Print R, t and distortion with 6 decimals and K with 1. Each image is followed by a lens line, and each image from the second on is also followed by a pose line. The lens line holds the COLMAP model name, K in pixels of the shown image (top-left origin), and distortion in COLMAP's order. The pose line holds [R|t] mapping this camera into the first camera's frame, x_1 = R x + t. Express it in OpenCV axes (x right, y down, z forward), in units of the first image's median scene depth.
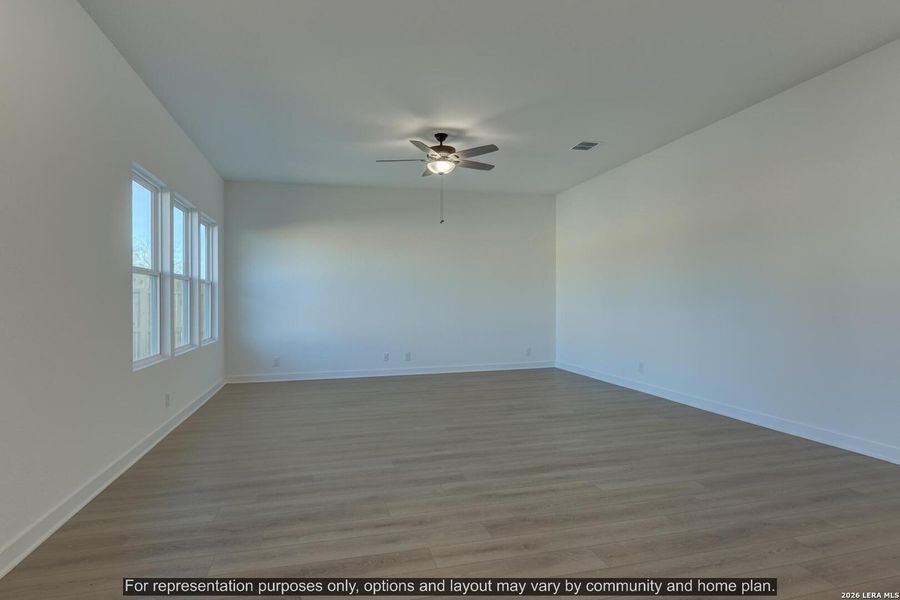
lens RADIAL K [[503.5, 0, 449.7], [0, 503.5, 298.8], [0, 0, 1]] dist [-0.005255, -0.000922]
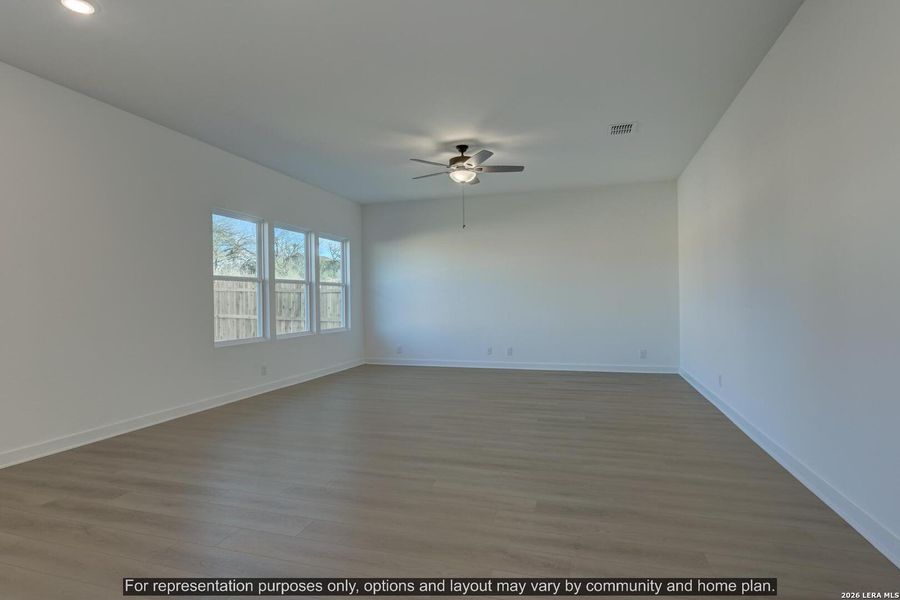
lens RADIAL K [[477.4, 0, 448.4], [0, 477.4, 299.0], [0, 0, 1]] dist [-0.005102, -0.000590]
pose [[0.846862, 0.001225, -0.531811, 0.501689], [0.003521, 0.999963, 0.007909, -0.006148], [0.531800, -0.008570, 0.846826, 0.113679]]
